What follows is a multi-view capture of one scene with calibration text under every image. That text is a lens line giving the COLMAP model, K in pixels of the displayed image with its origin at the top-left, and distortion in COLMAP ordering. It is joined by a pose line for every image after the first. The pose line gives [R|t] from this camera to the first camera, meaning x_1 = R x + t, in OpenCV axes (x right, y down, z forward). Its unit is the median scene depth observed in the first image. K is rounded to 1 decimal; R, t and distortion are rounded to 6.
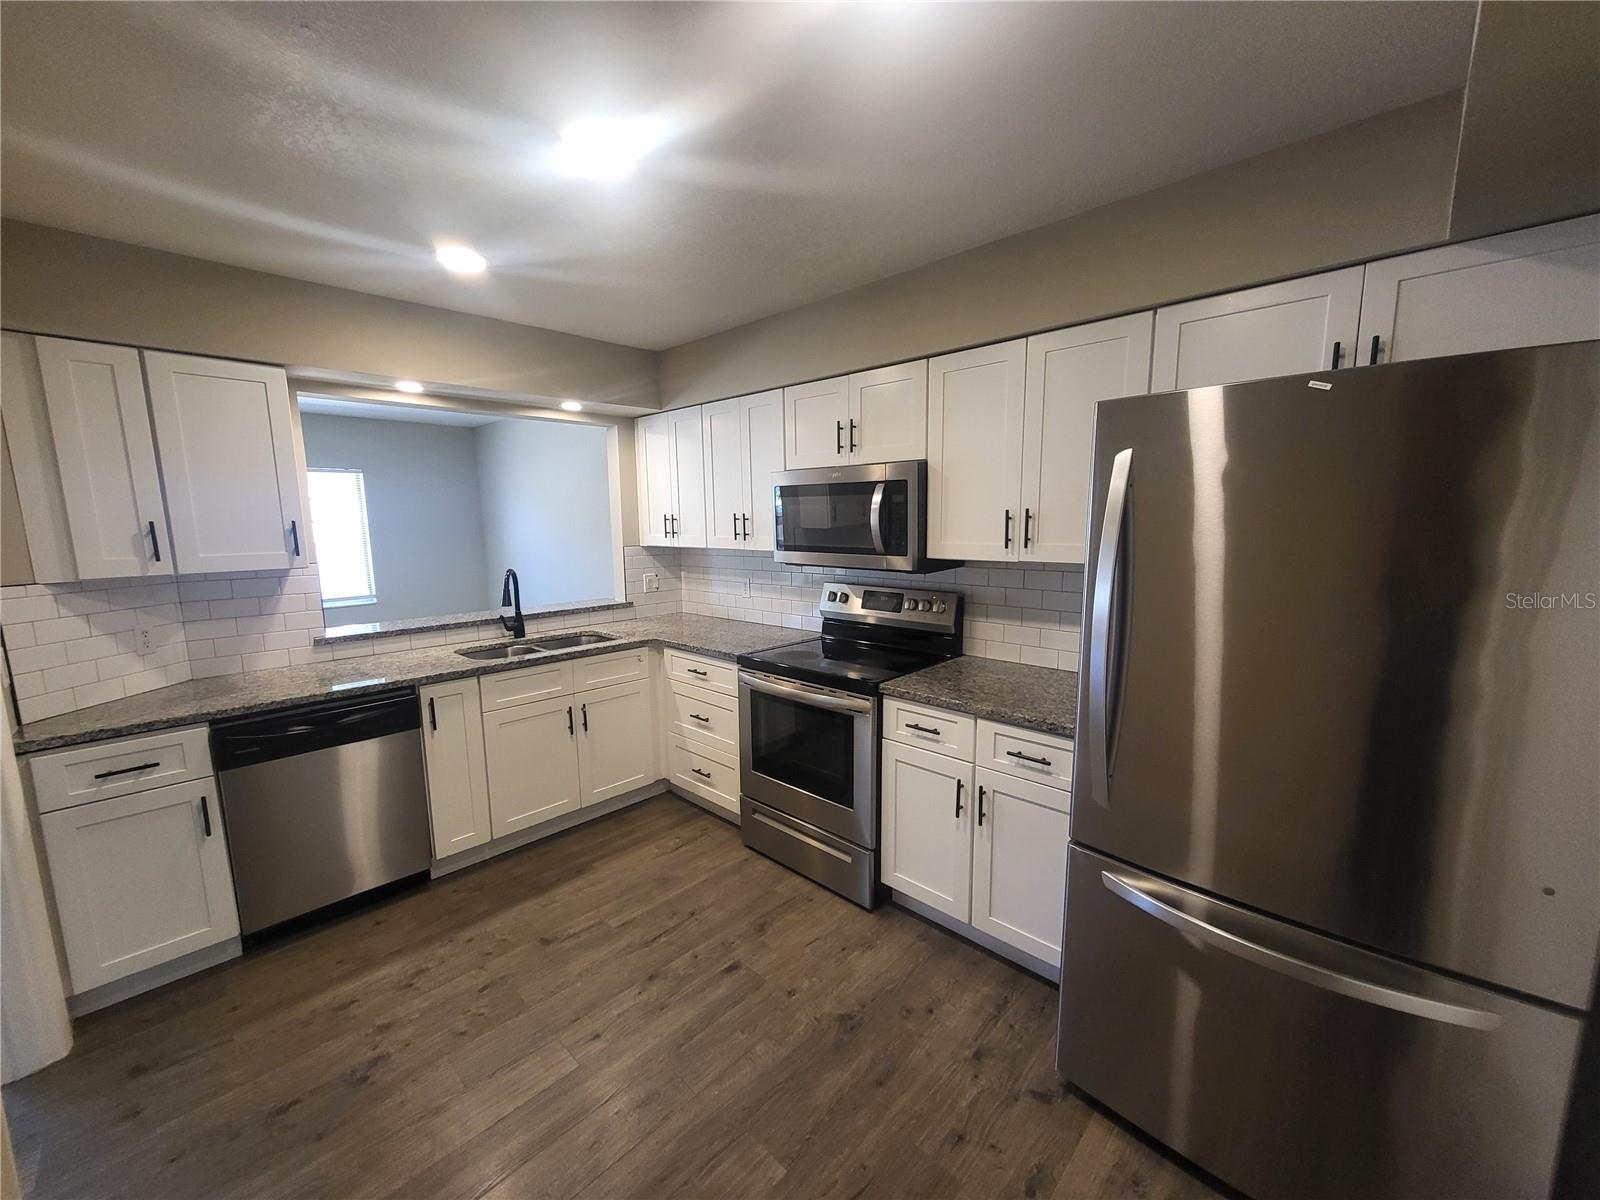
lens RADIAL K [[632.2, 0, 793.5], [0, 632.2, 605.8], [0, 0, 1]] dist [0.004695, -0.000439]
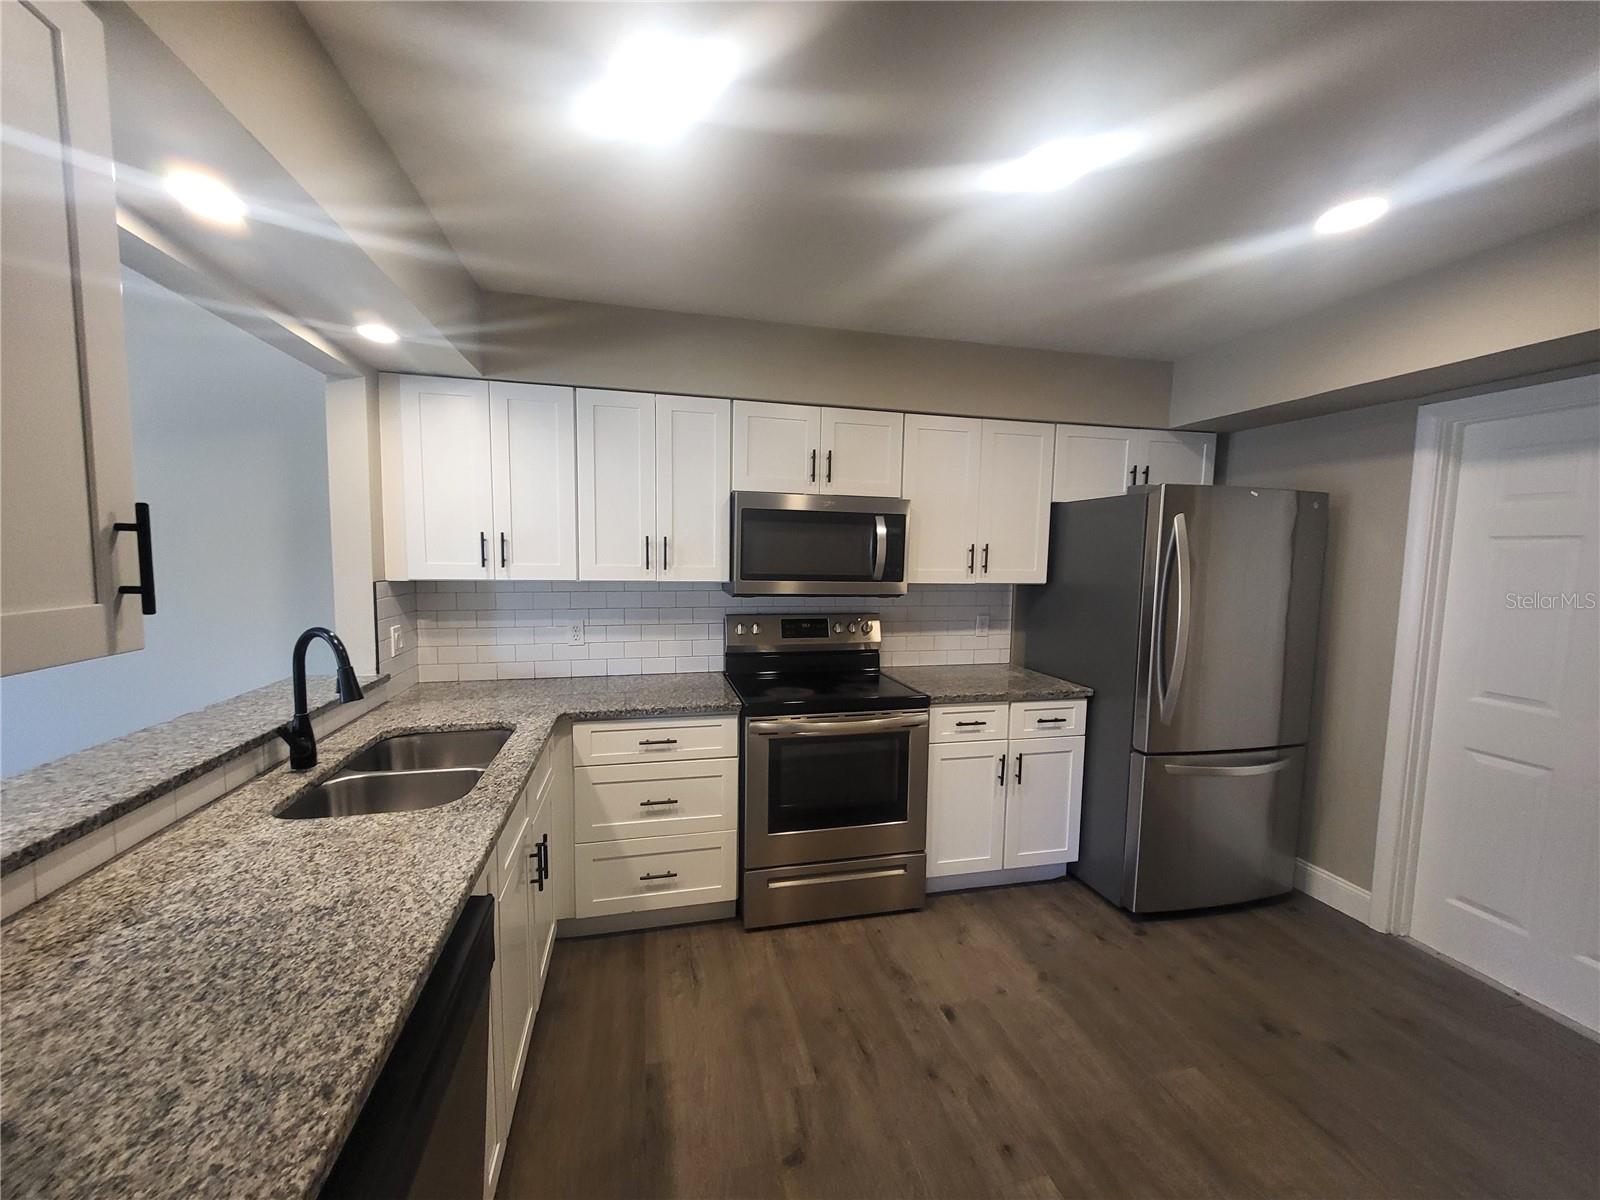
lens RADIAL K [[632.2, 0, 793.5], [0, 632.2, 605.8], [0, 0, 1]] dist [0.004695, -0.000439]
pose [[0.538412, -0.047338, 0.841351, -0.820772], [0.096514, 0.995315, -0.005762, -0.044488], [-0.837136, 0.084304, 0.540459, 0.519202]]
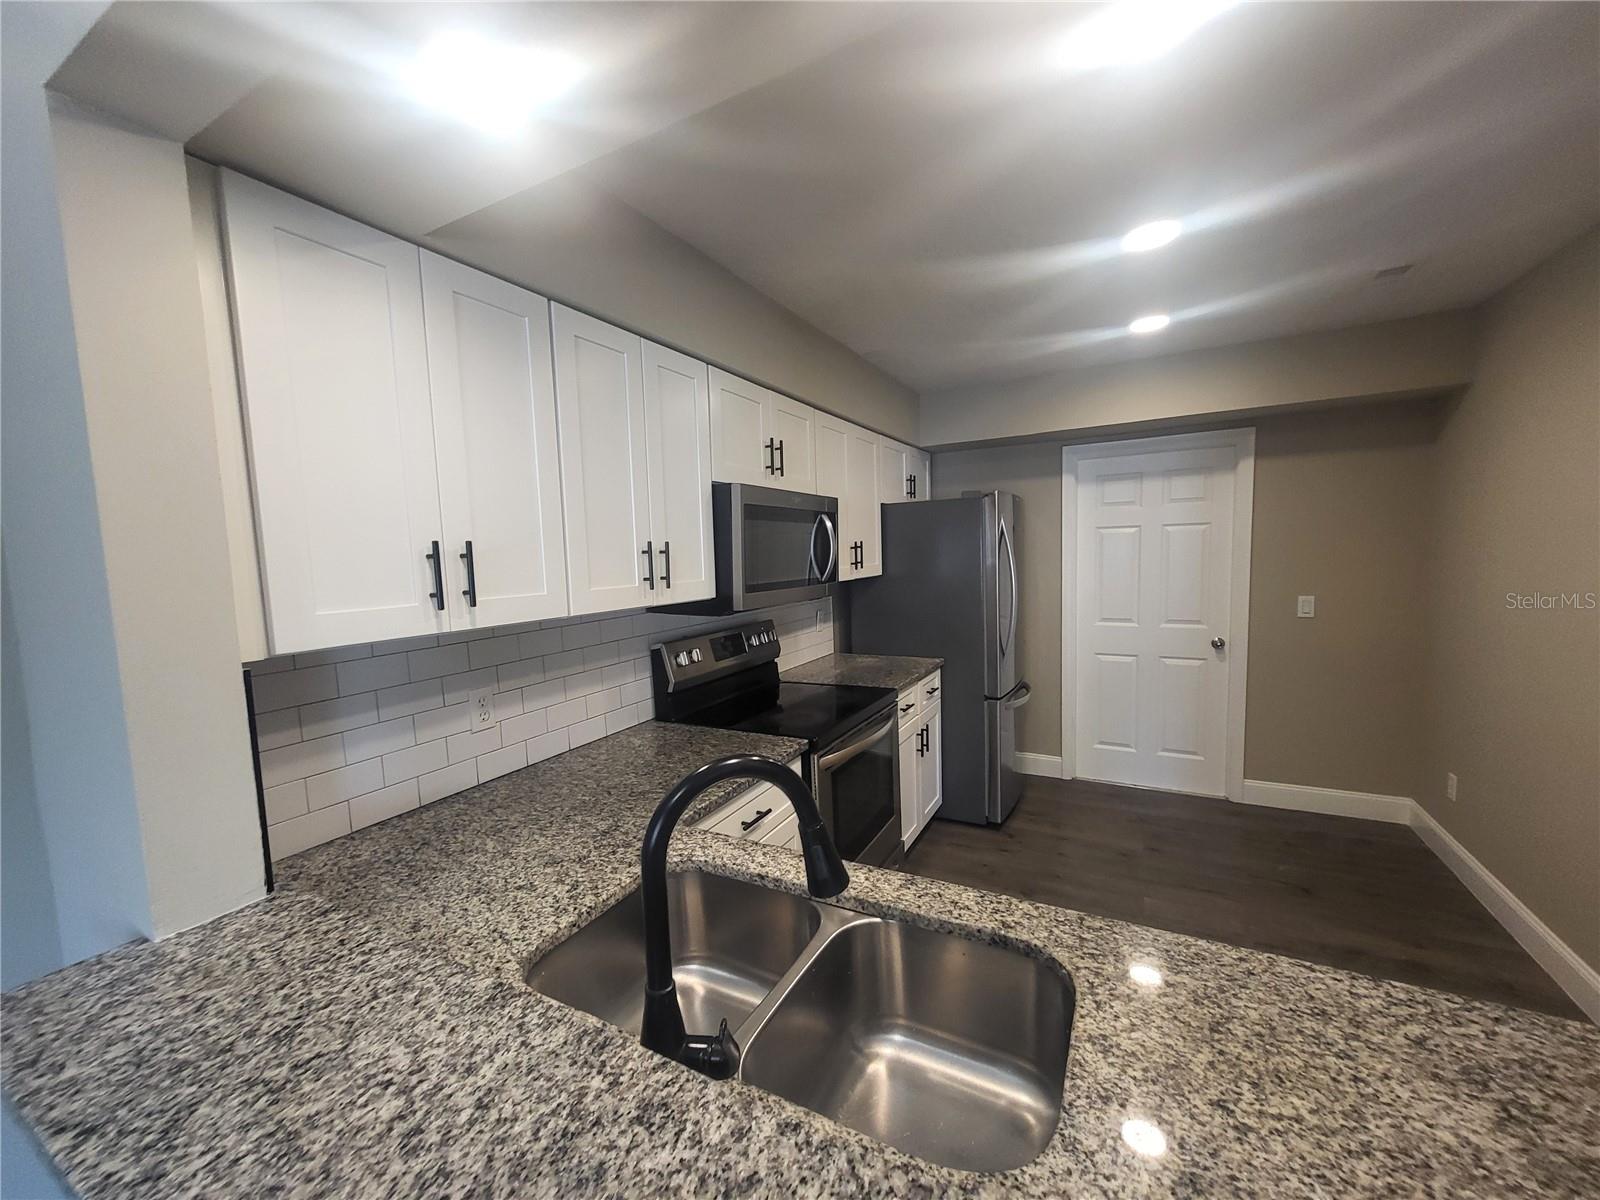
lens RADIAL K [[632.2, 0, 793.5], [0, 632.2, 605.8], [0, 0, 1]] dist [0.004695, -0.000439]
pose [[-0.262862, -0.056825, 0.963159, -0.811709], [0.177694, 0.978337, 0.106216, -0.156332], [-0.948329, 0.199068, -0.247070, 1.262487]]
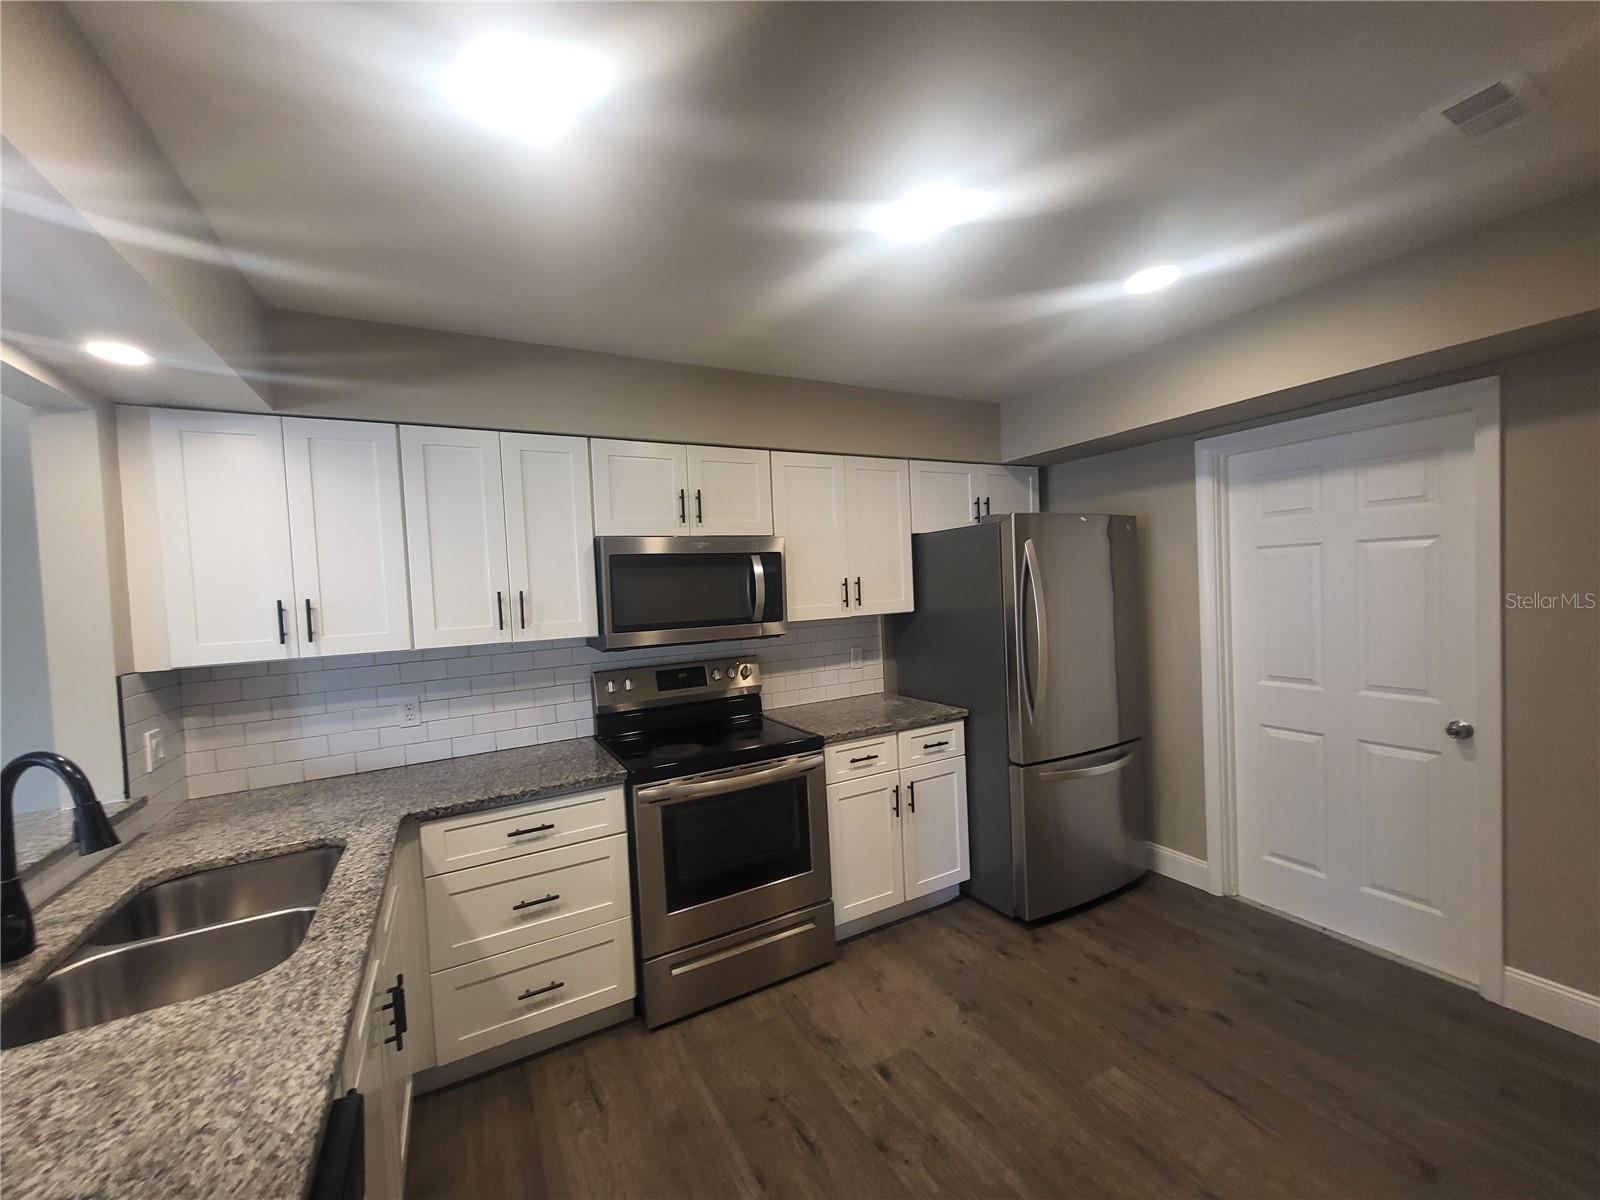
lens RADIAL K [[634.8, 0, 793.4], [0, 634.8, 604.3], [0, 0, 1]] dist [-0.005186, 0.004147]
pose [[0.305409, -0.025149, 0.951889, -0.807977], [0.180475, 0.983061, -0.031932, -0.063331], [-0.934962, 0.181545, 0.304775, 0.598426]]
